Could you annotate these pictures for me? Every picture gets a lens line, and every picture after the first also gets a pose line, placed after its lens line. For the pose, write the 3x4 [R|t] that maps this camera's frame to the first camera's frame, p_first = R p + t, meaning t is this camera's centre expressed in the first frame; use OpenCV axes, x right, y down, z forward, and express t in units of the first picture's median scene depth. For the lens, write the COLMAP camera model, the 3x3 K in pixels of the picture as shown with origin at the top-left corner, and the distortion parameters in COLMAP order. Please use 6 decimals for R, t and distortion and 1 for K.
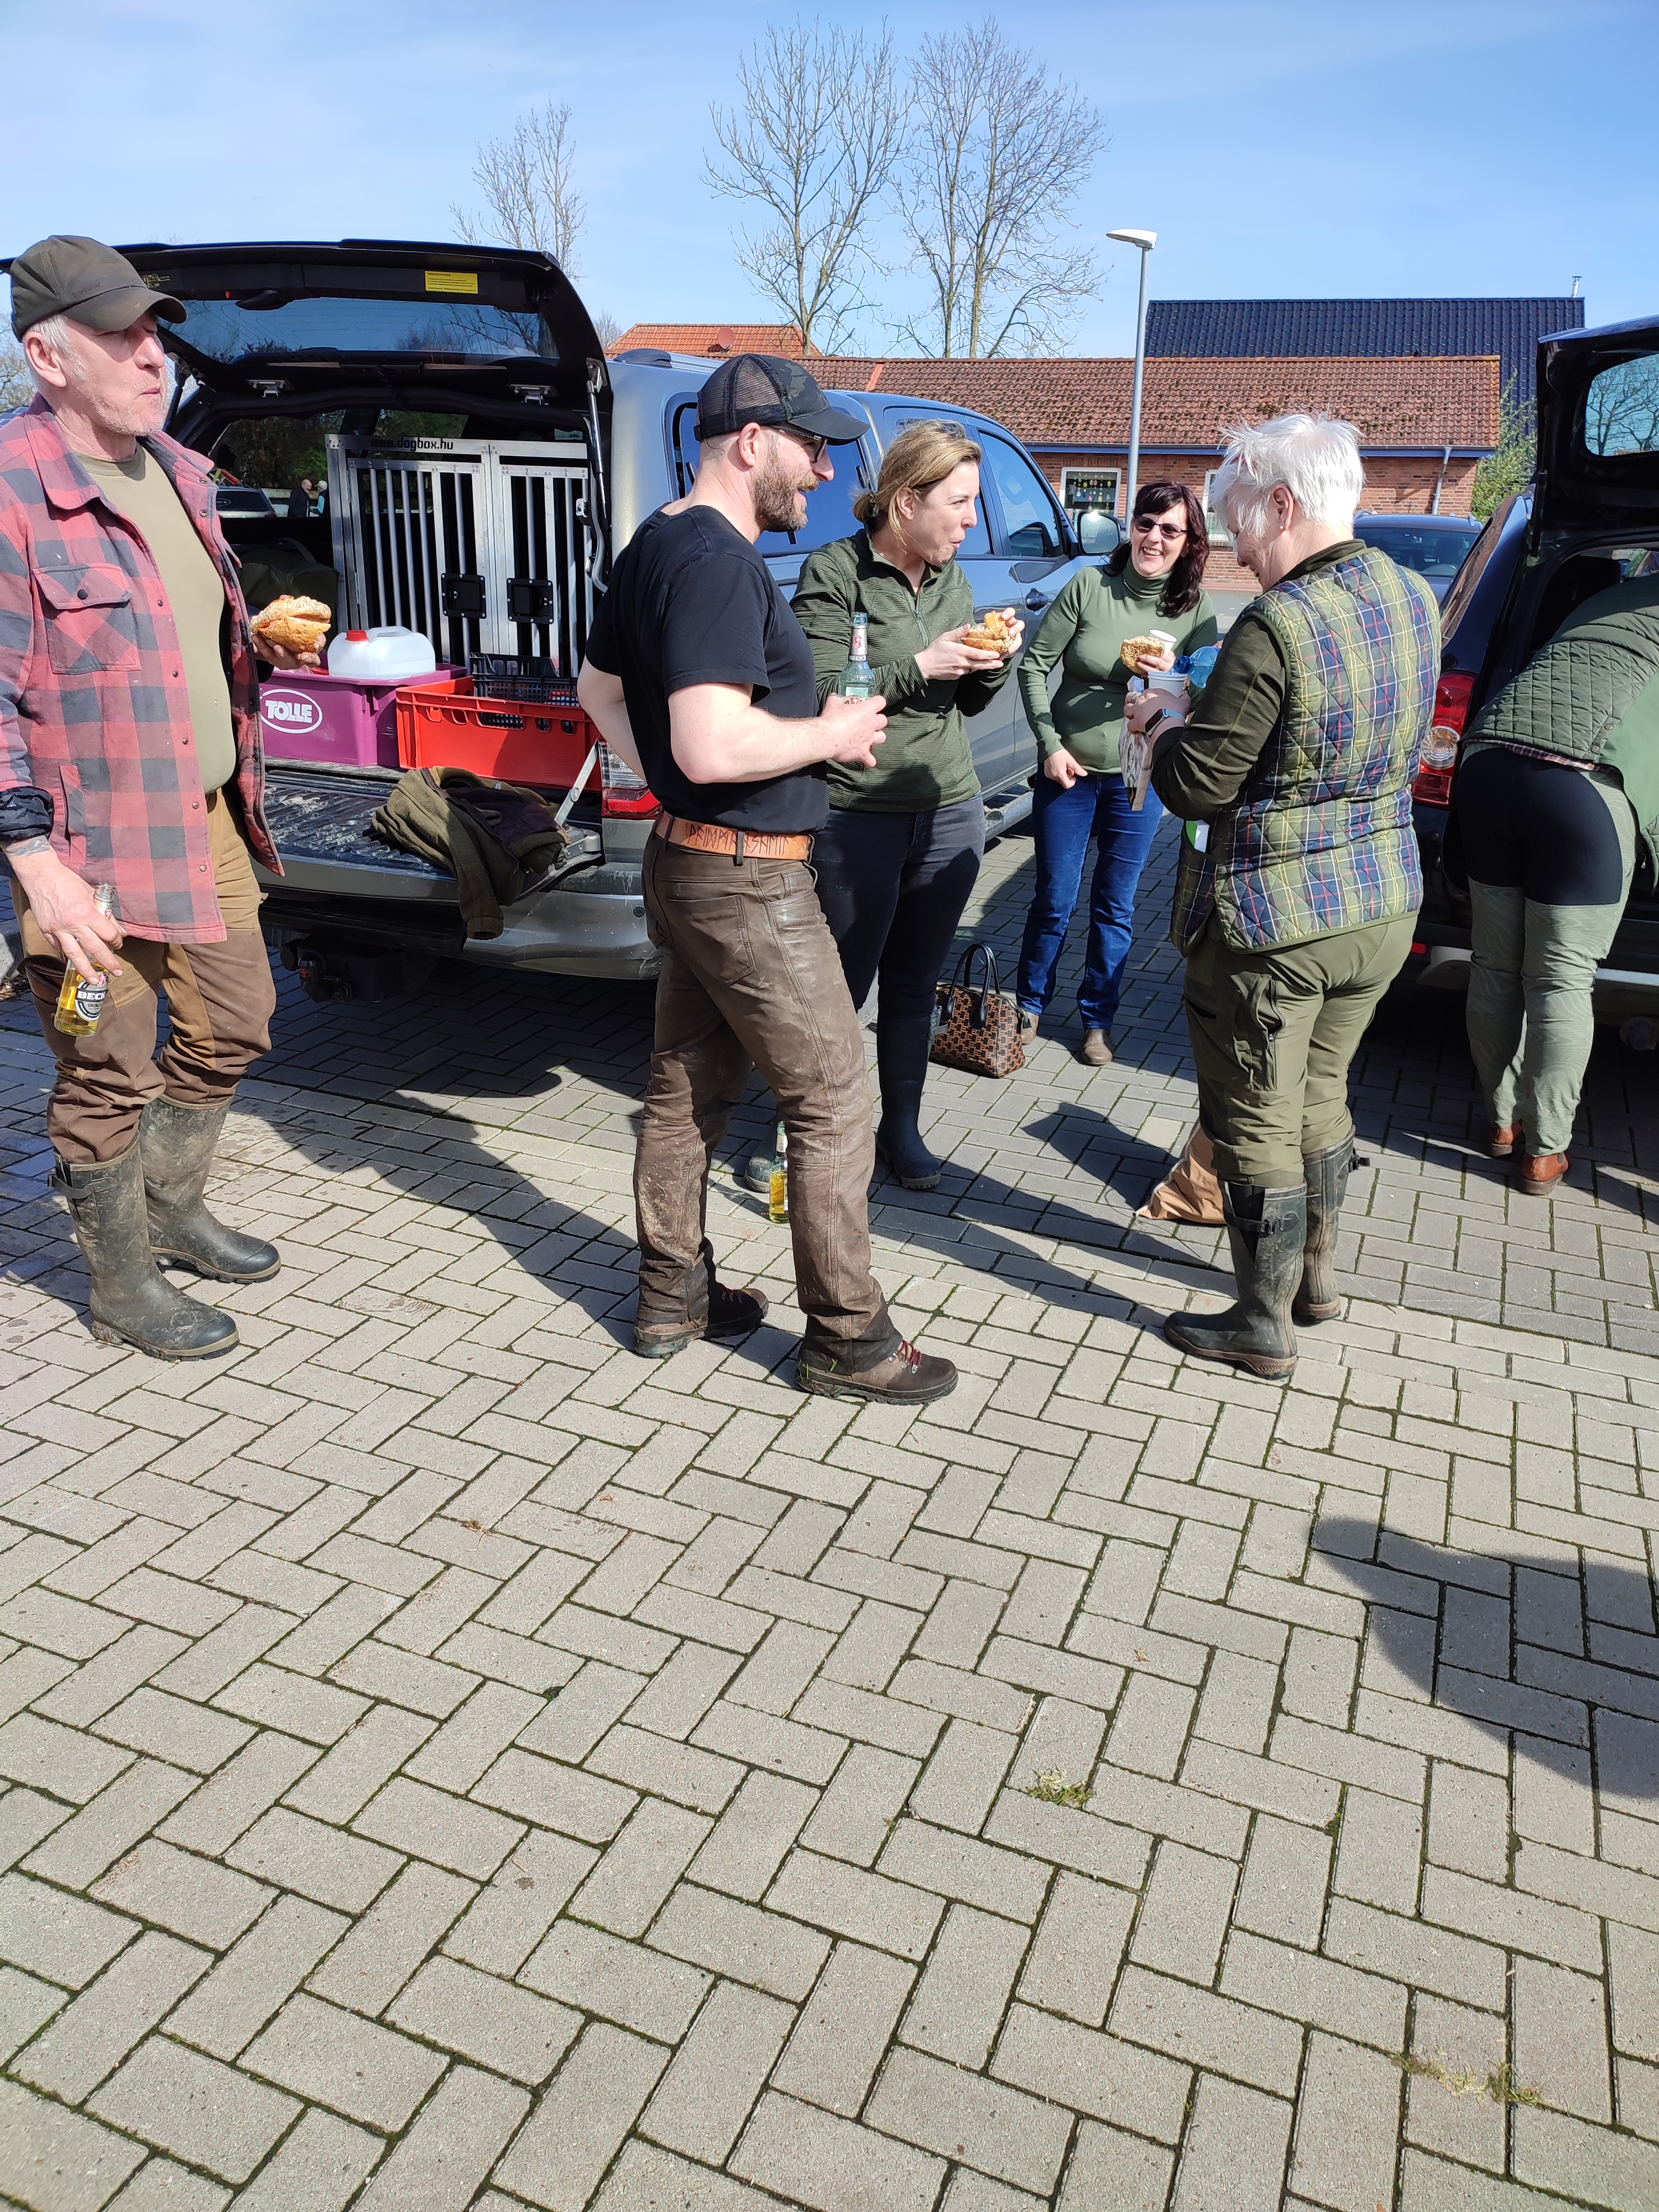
lens RADIAL K [[1580.8, 0, 851.1], [0, 1580.8, 1117.7], [0, 0, 1]] dist [0.055964, -0.052758]
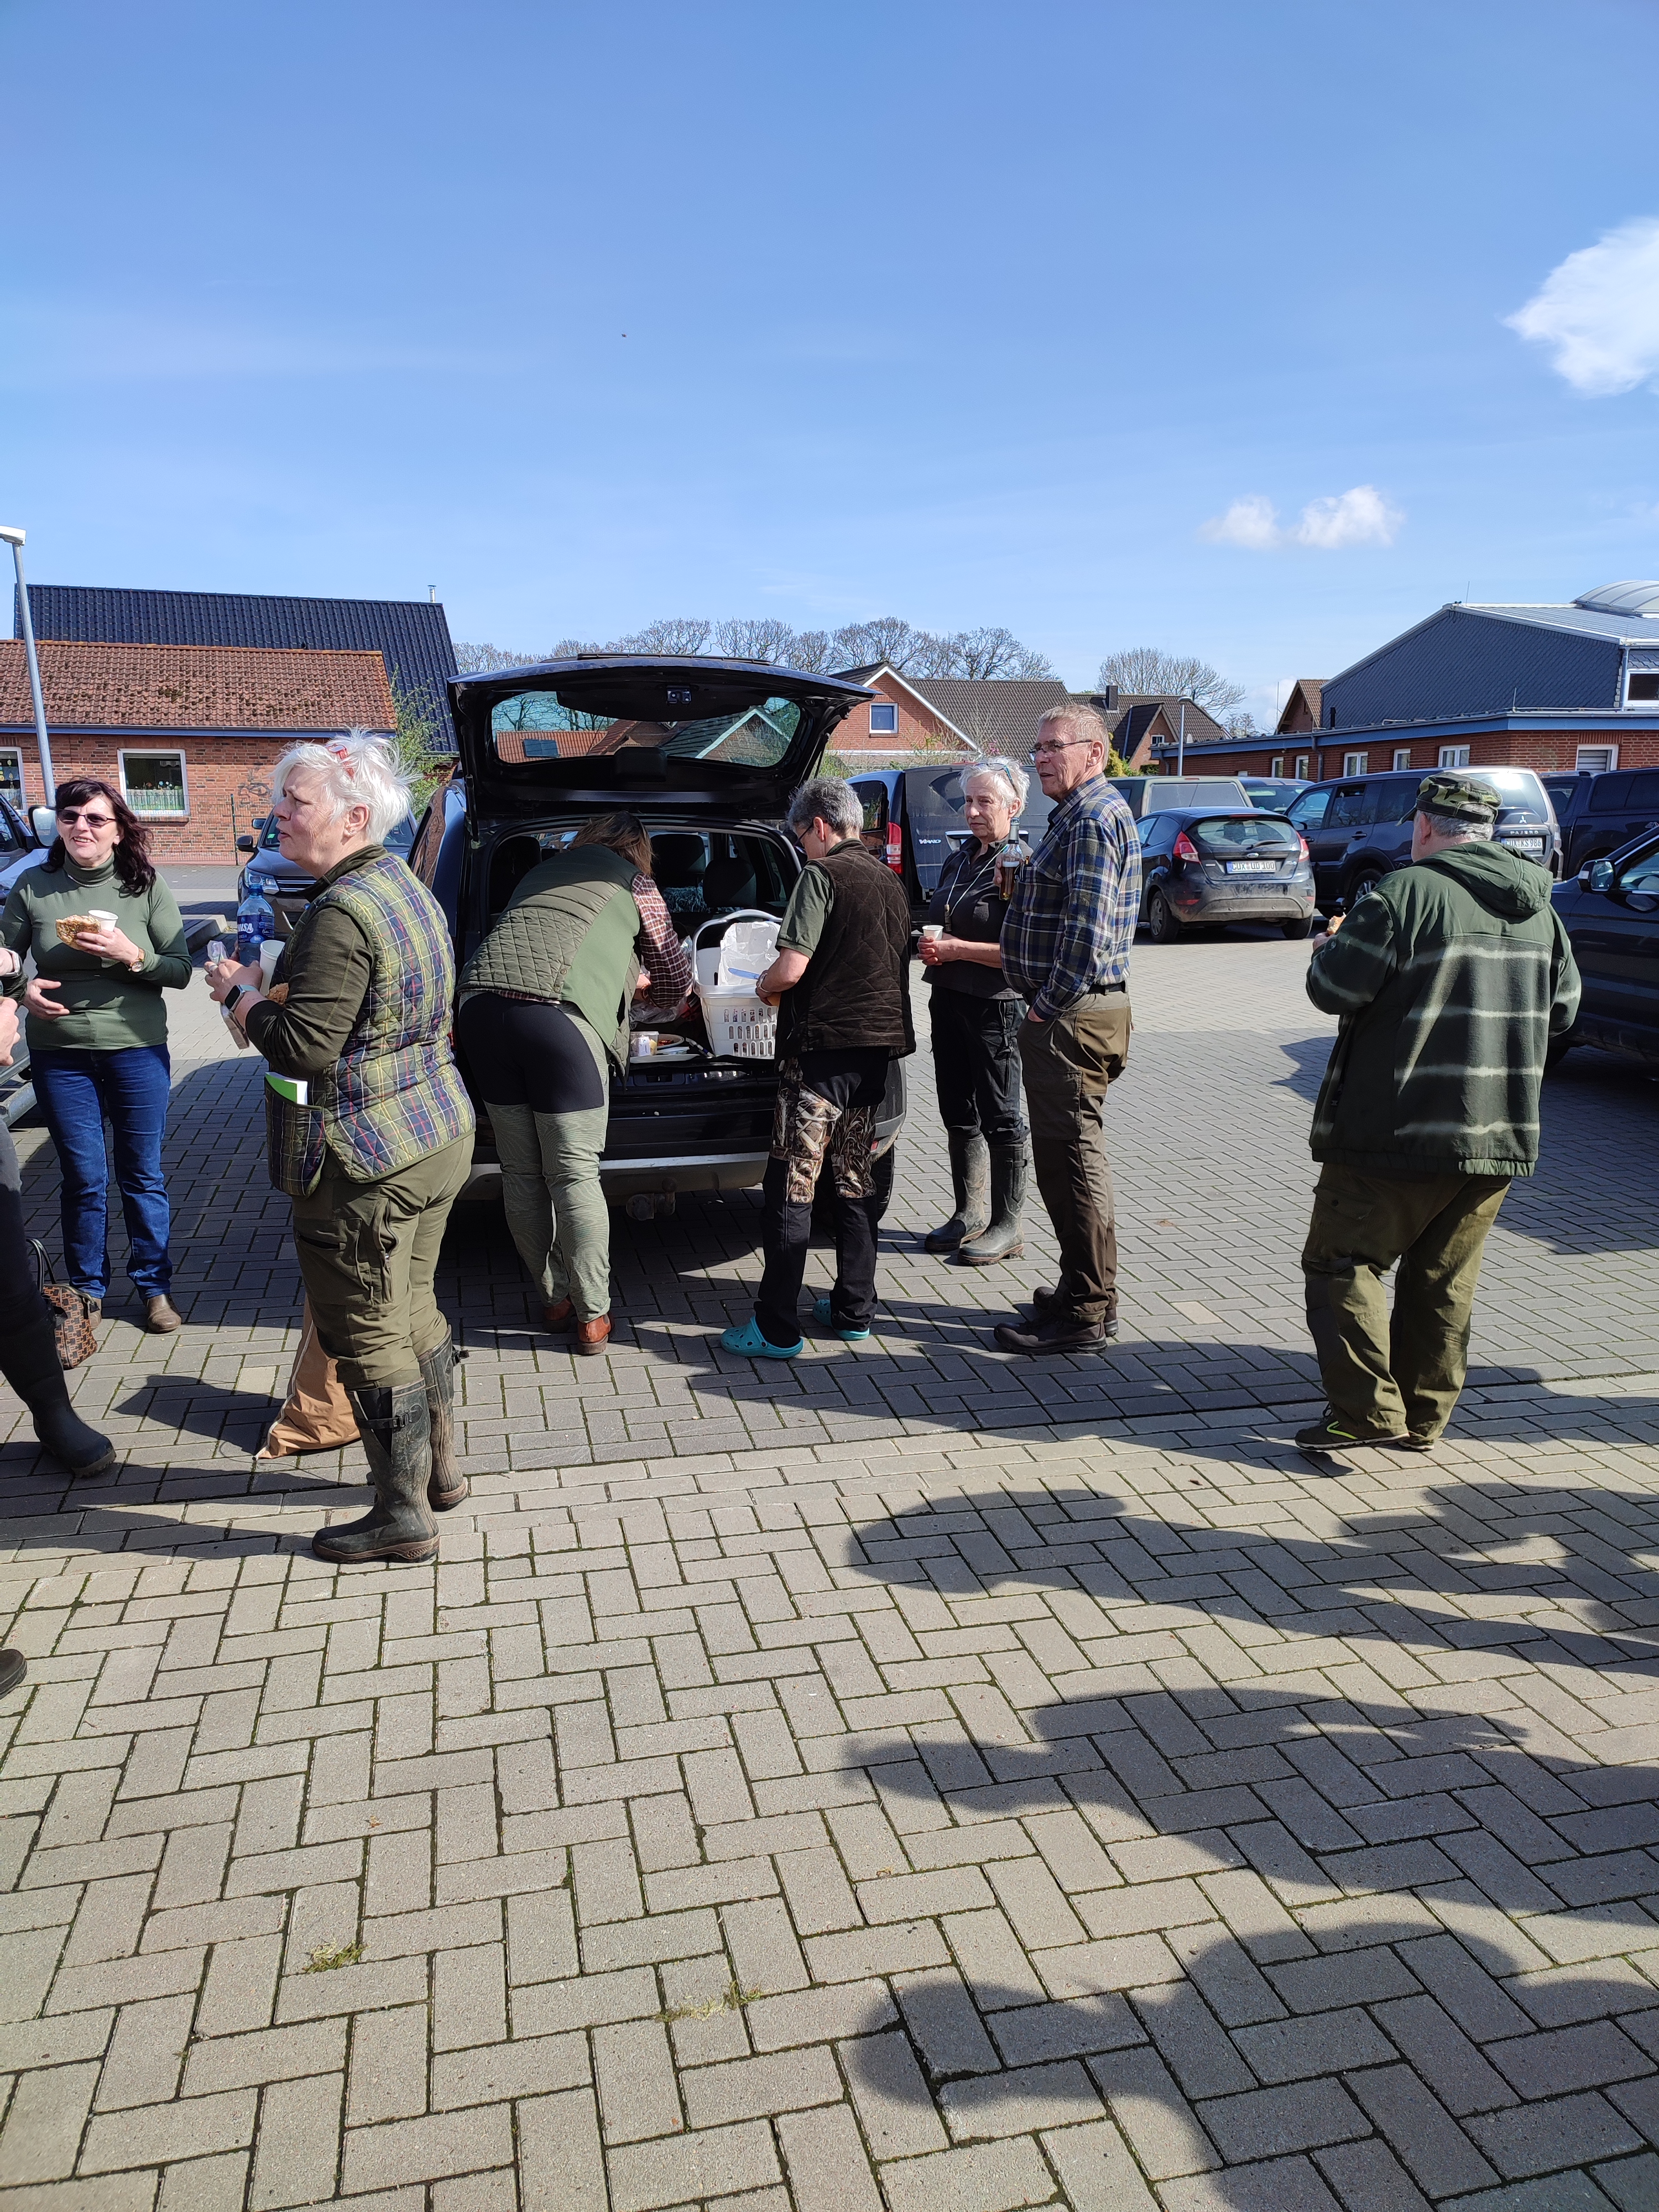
lens RADIAL K [[1599.4, 0, 836.7], [0, 1599.4, 1103.0], [0, 0, 1]] dist [0.069862, -0.063835]
pose [[0.813691, -0.140733, 0.564004, -0.121354], [0.231111, 0.968593, -0.091737, 0.032687], [-0.533380, 0.204993, 0.820661, -0.197030]]
